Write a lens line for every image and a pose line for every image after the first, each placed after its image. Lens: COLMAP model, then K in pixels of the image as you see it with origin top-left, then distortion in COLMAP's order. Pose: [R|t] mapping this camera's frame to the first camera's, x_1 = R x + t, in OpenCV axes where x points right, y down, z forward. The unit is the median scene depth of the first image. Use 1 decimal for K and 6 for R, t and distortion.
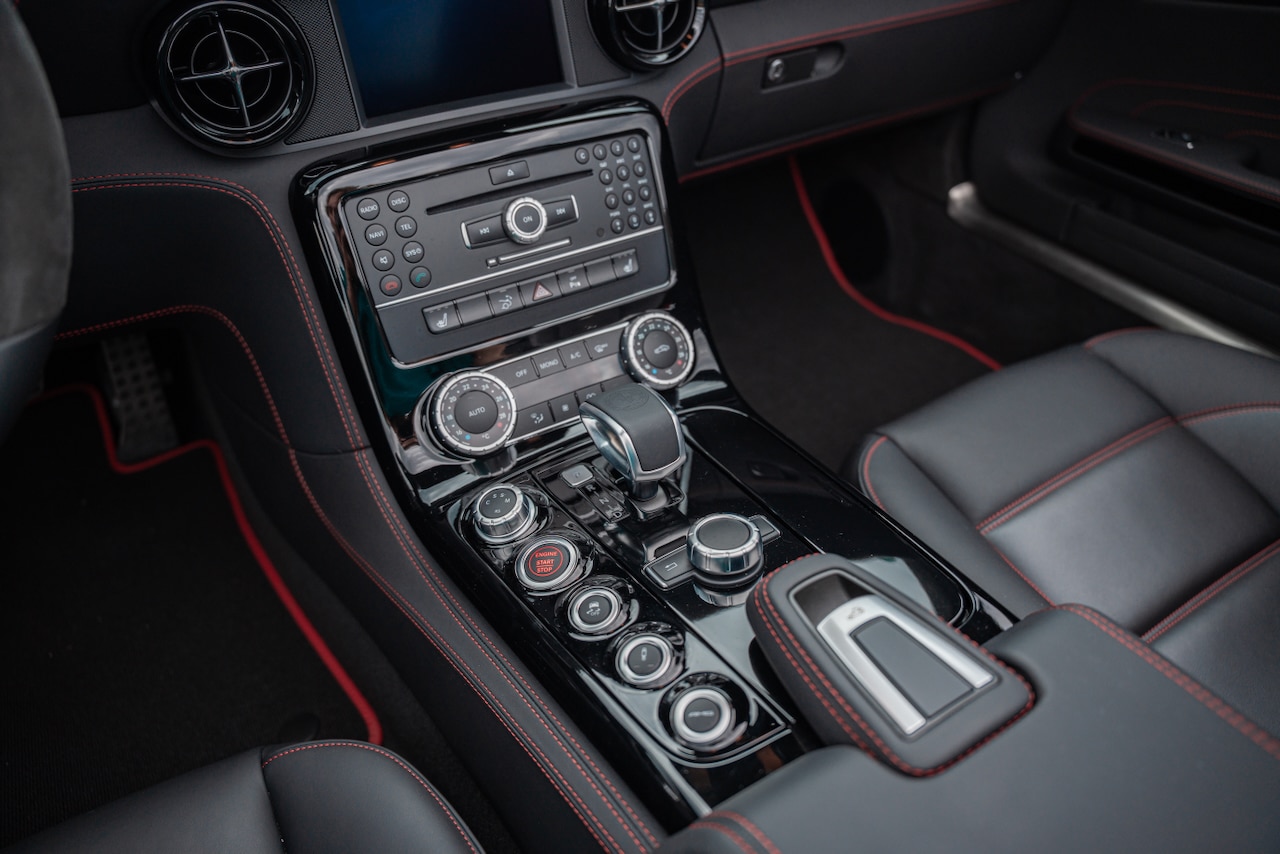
lens RADIAL K [[869.6, 0, 636.6], [0, 869.6, 402.8], [0, 0, 1]] dist [-0.092286, 0.000726]
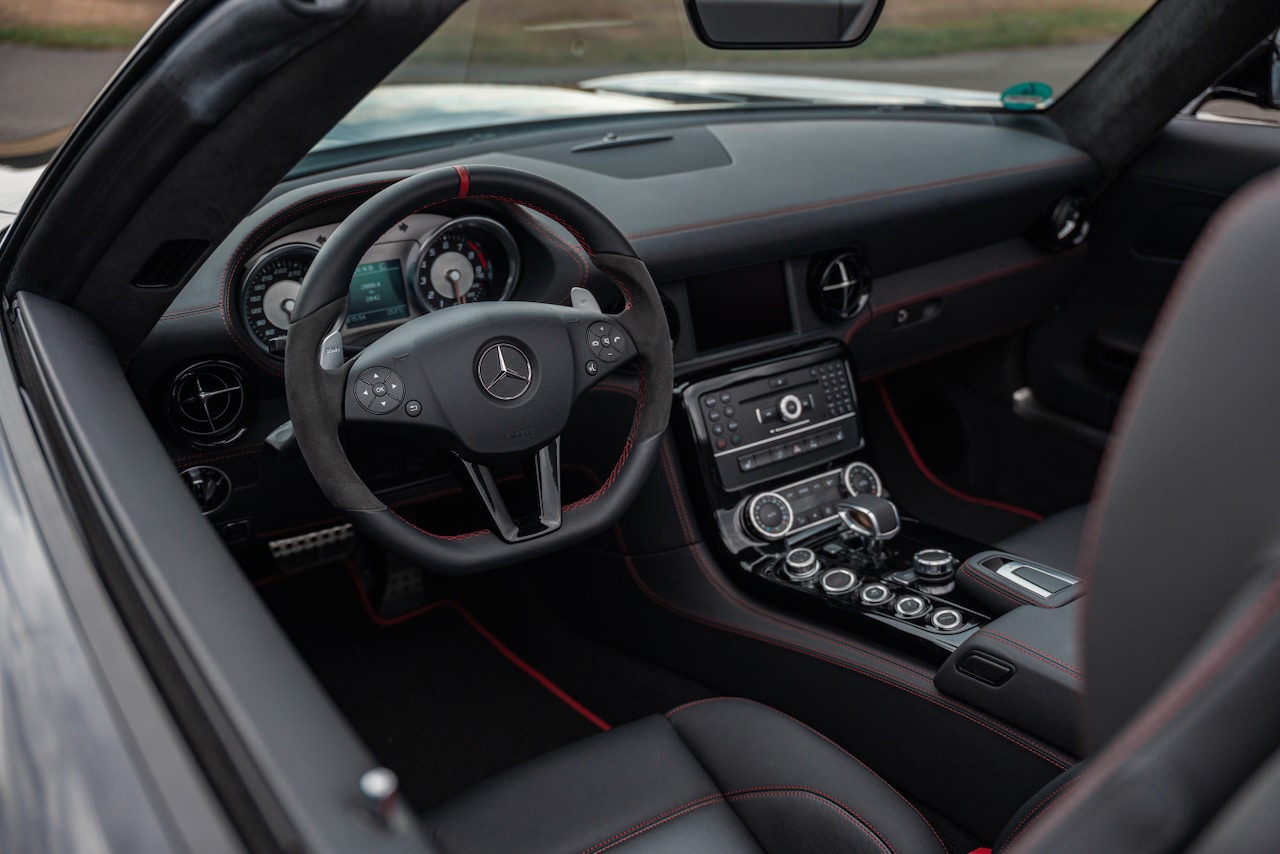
lens RADIAL K [[1140.5, 0, 640.0], [0, 1140.5, 427.0], [0, 0, 1]] dist [-0.009132, -0.002281]
pose [[0.998621, -0.021183, 0.048044, -0.534075], [0.031950, 0.971263, -0.235853, 0.357324], [-0.041668, 0.237062, 0.970600, -1.209969]]
